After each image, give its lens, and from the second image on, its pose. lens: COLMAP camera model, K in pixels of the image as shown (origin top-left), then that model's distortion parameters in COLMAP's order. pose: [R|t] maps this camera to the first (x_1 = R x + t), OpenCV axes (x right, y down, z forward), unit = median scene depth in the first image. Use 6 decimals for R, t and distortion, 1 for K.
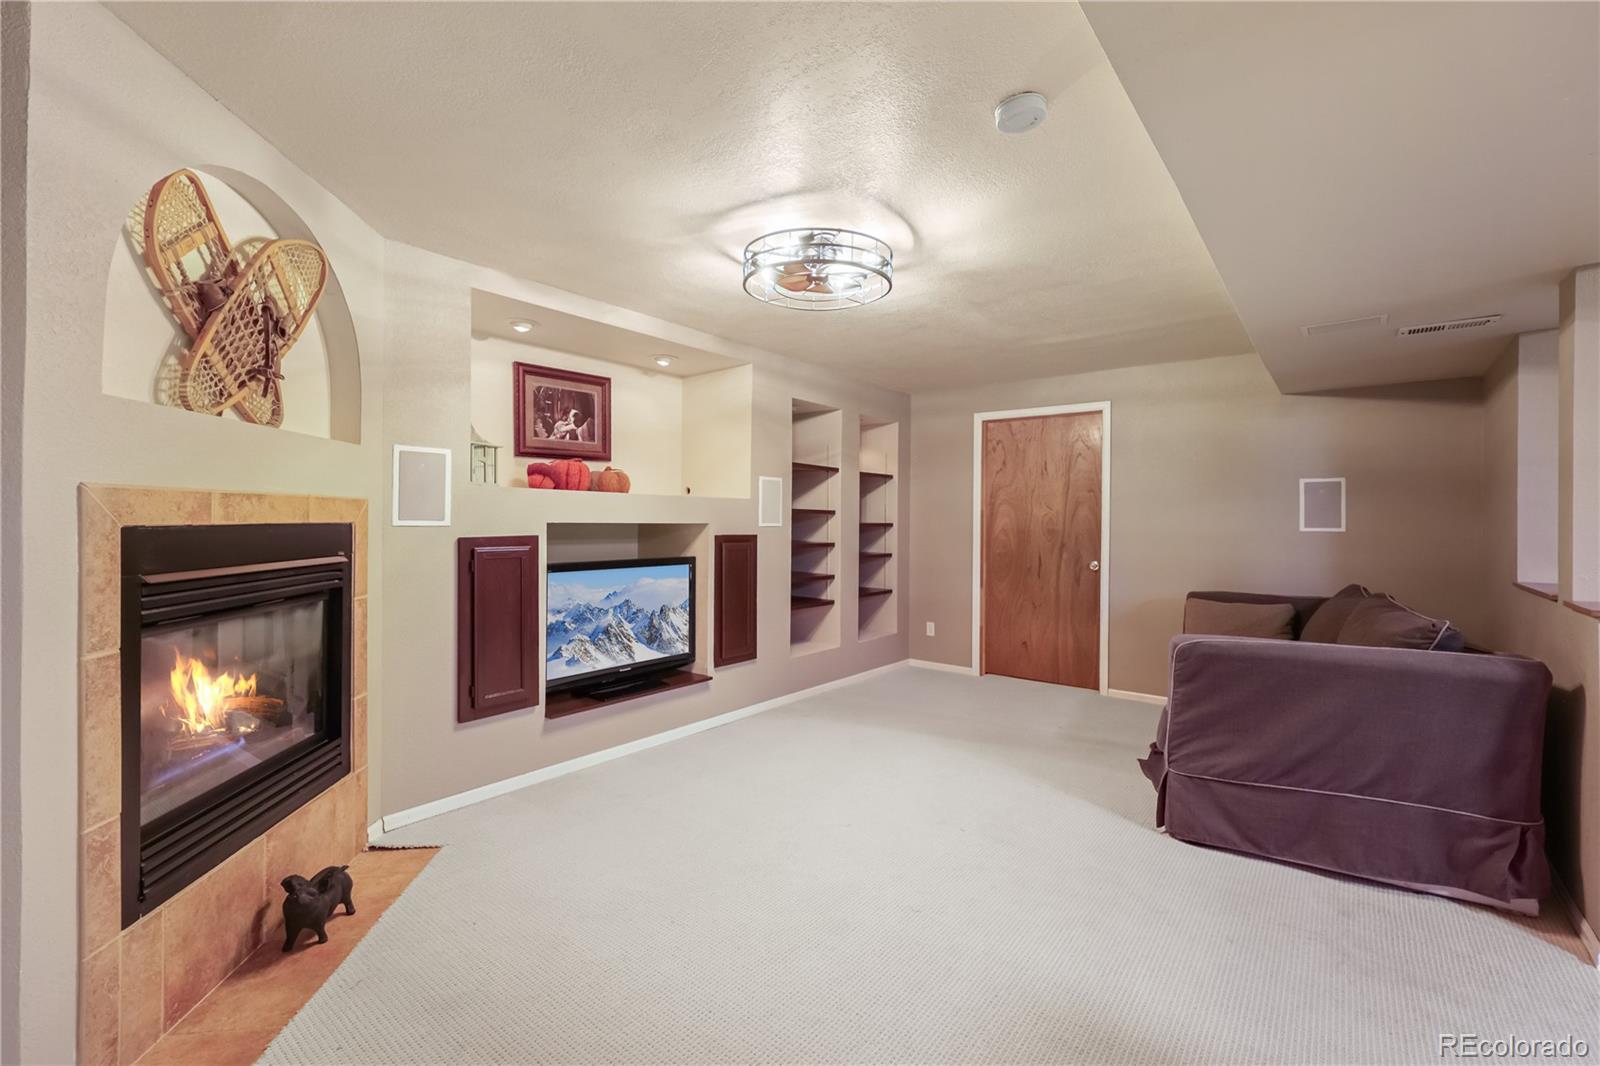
lens RADIAL K [[660.8, 0, 800.0], [0, 660.8, 533.0], [0, 0, 1]] dist [0.000601, 0.000170]
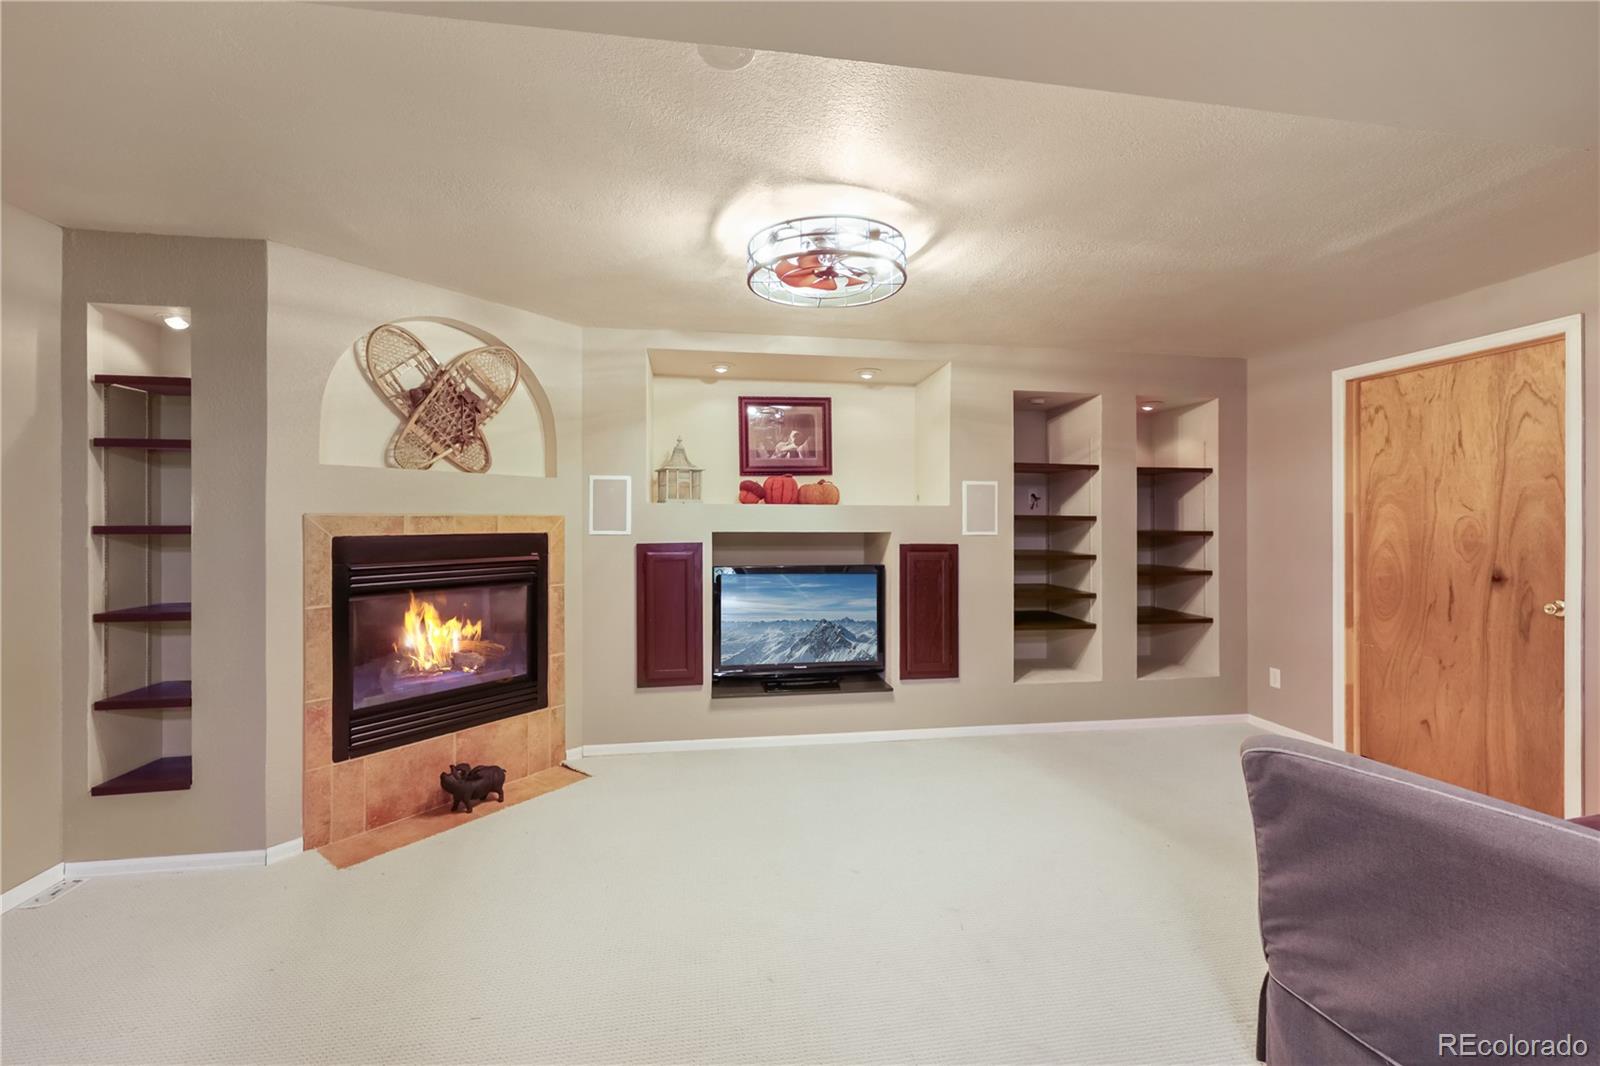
lens RADIAL K [[637.1, 0, 800.0], [0, 637.1, 533.0], [0, 0, 1]] dist [0.000351, 0.000060]
pose [[0.752340, 0.004943, -0.658757, 0.395798], [-0.008896, 0.999957, -0.002657, -0.009919], [0.658715, 0.007860, 0.752351, 0.198834]]
